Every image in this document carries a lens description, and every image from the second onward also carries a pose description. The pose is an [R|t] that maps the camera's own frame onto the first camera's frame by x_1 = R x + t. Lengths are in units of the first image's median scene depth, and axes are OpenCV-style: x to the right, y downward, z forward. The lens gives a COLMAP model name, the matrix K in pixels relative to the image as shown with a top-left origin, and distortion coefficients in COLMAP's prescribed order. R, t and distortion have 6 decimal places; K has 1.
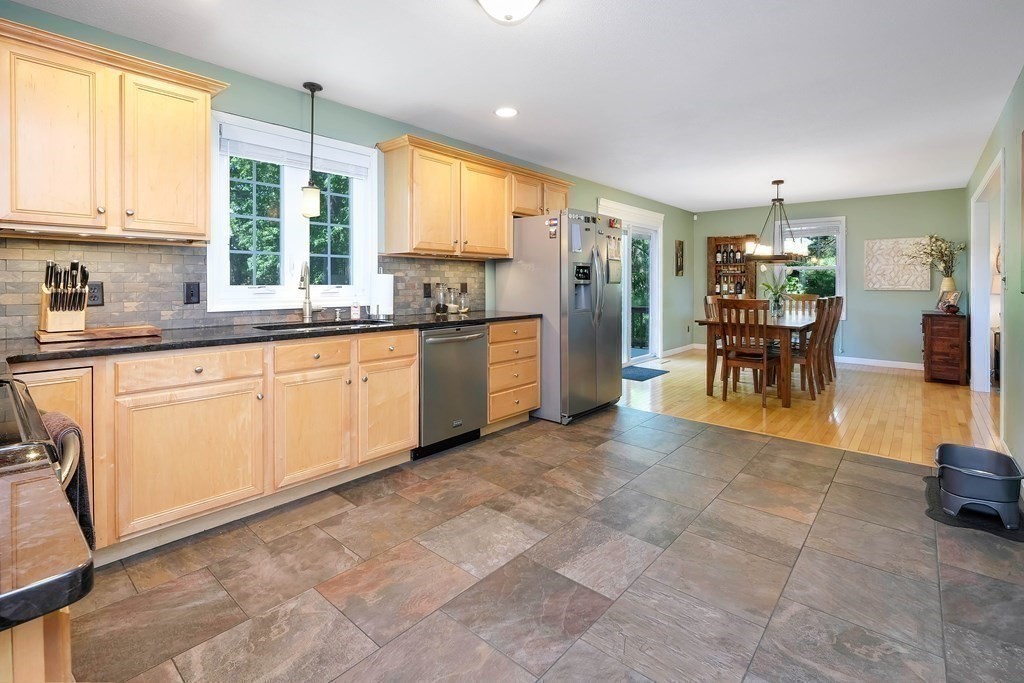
lens RADIAL K [[474.4, 0, 510.2], [0, 474.4, 284.9], [0, 0, 1]] dist [-0.000686, 0.000349]
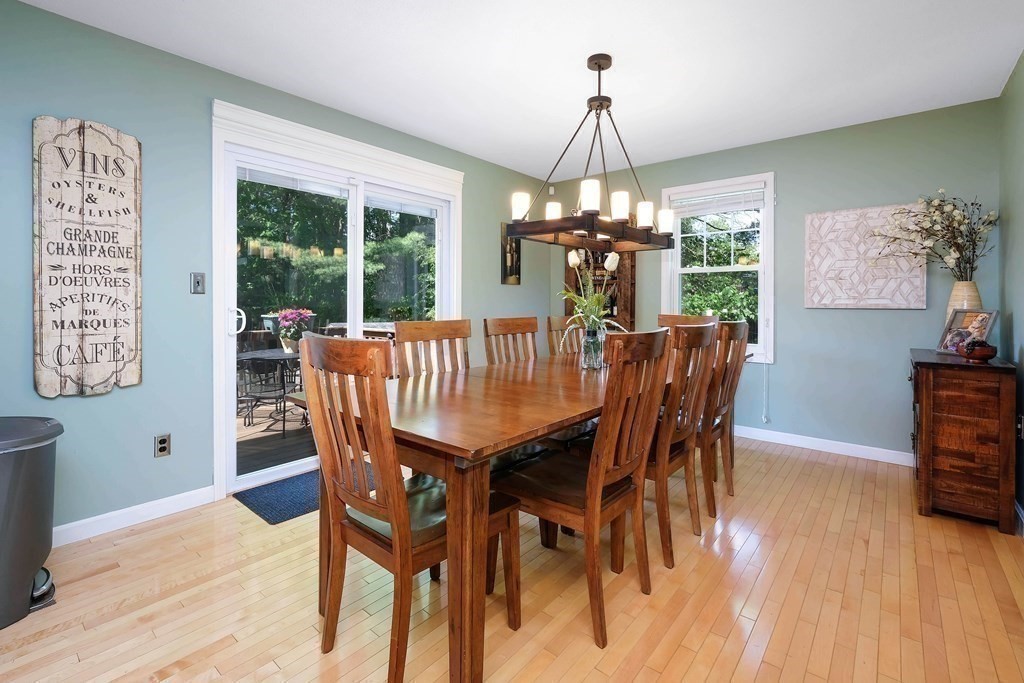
lens RADIAL K [[458.6, 0, 533.3], [0, 458.6, 305.4], [0, 0, 1]] dist [-0.001341, -0.000194]
pose [[0.998901, -0.000141, 0.046868, 0.457059], [-0.000174, 0.999977, 0.006719, 0.005255], [-0.046868, -0.006720, 0.998879, 0.546742]]
